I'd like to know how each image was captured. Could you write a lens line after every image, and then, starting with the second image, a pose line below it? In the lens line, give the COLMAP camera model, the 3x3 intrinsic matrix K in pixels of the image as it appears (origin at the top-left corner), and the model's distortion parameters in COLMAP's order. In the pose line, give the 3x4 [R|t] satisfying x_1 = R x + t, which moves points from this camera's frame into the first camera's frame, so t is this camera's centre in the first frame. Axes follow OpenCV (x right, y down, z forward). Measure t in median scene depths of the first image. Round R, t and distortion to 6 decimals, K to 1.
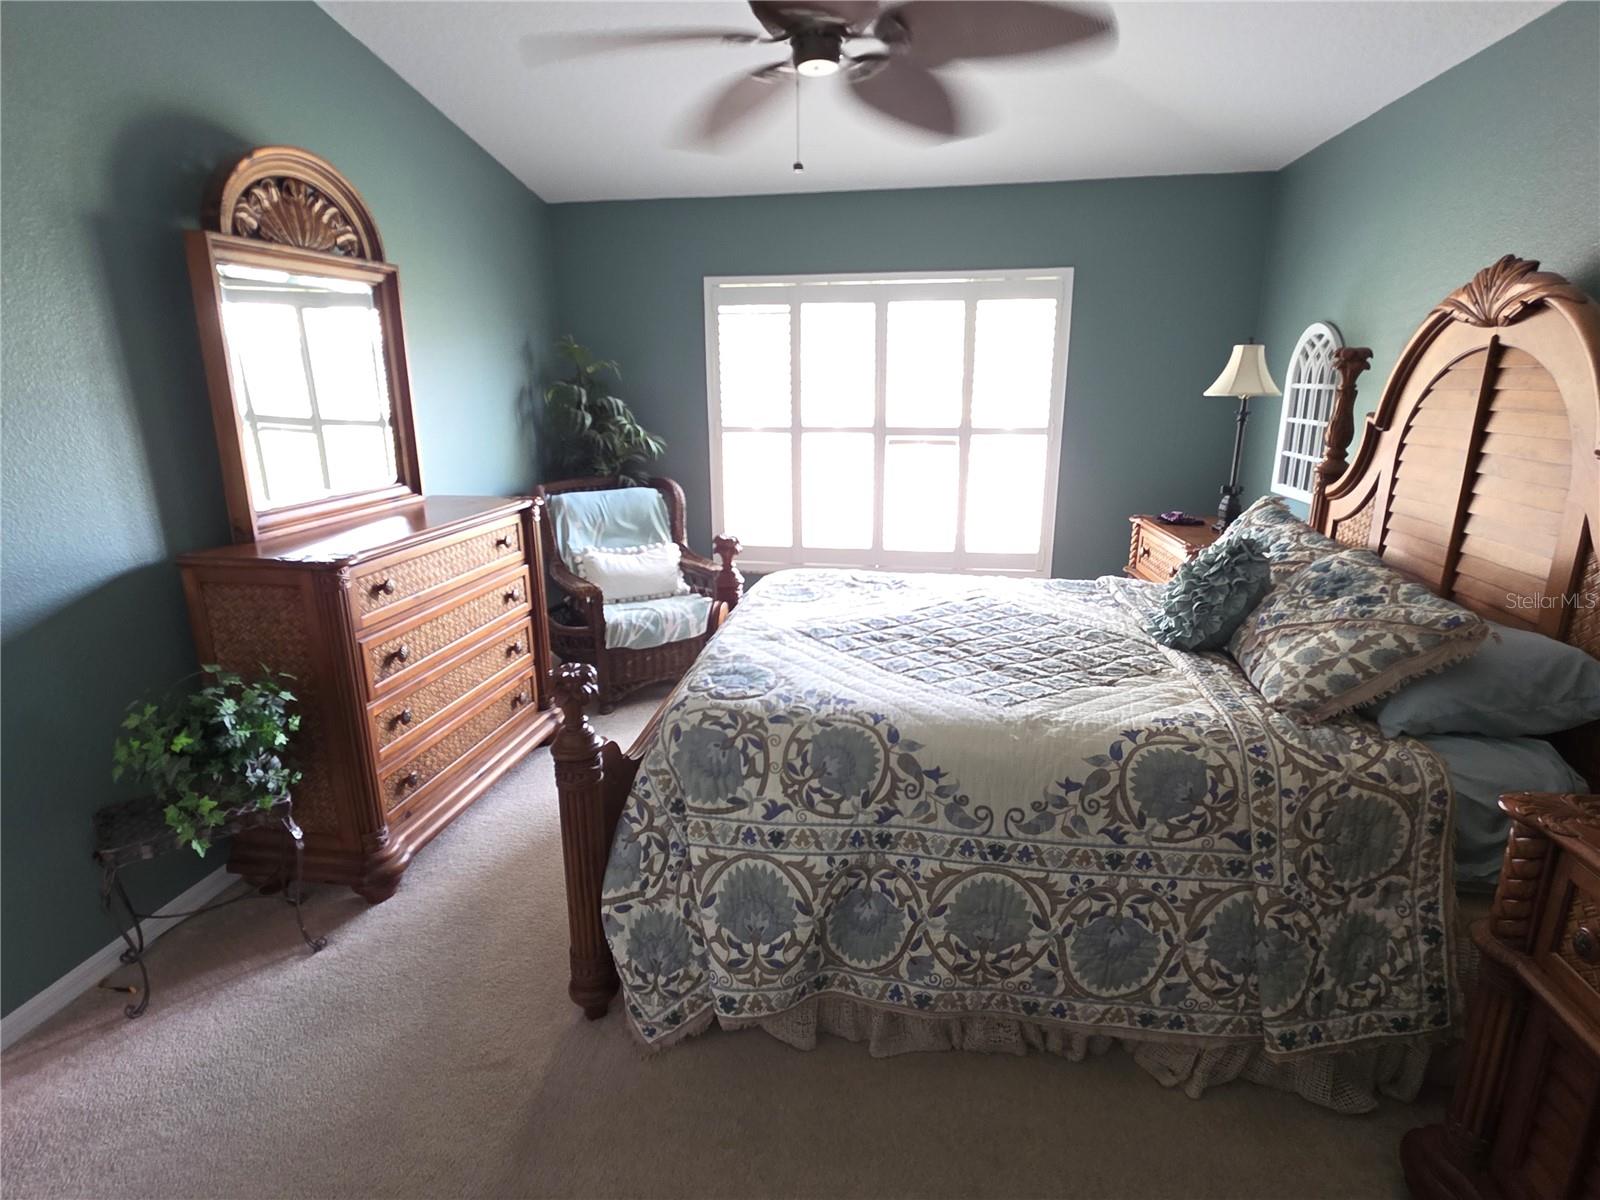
lens RADIAL K [[860.2, 0, 802.1], [0, 860.2, 605.0], [0, 0, 1]] dist [0.003611, -0.003668]
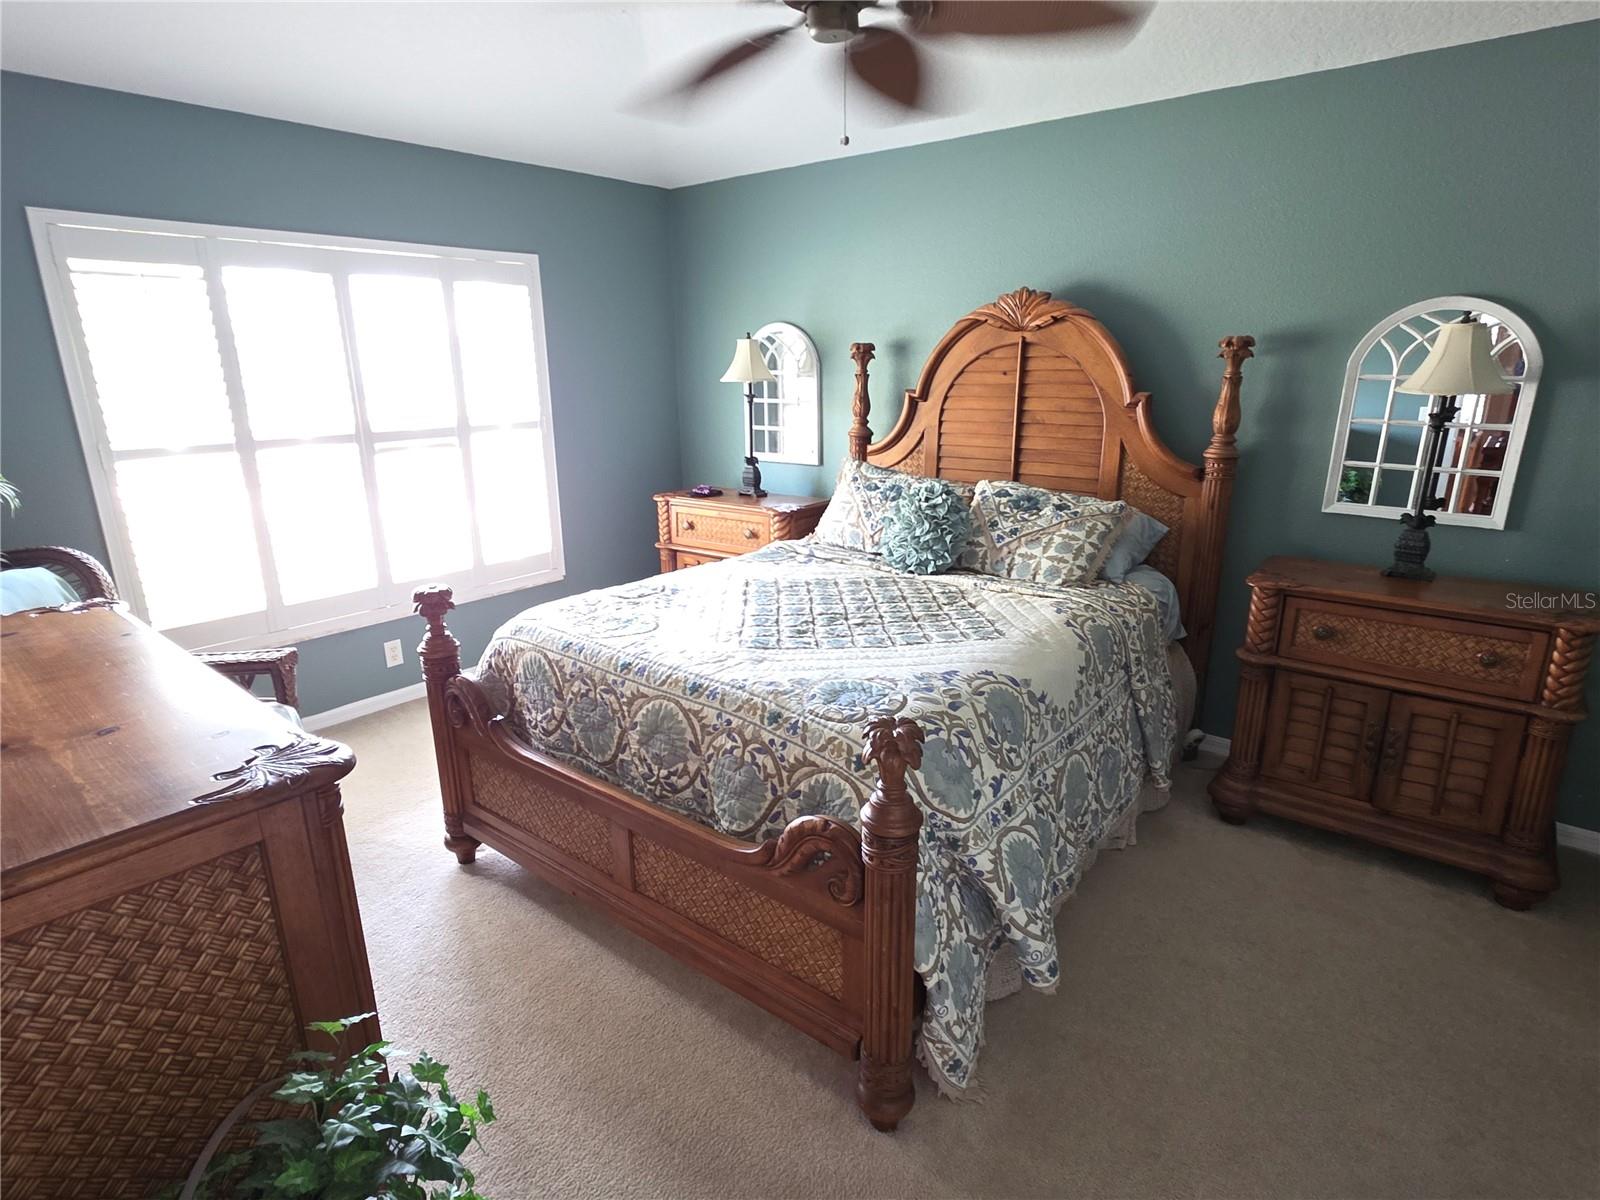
lens RADIAL K [[860.2, 0, 800.3], [0, 860.2, 603.6], [0, 0, 1]] dist [0.003611, -0.003668]
pose [[0.496952, -0.238427, 0.834381, -0.763779], [0.232428, 0.962954, 0.136734, -0.133007], [-0.836072, 0.125983, 0.533959, 0.492681]]
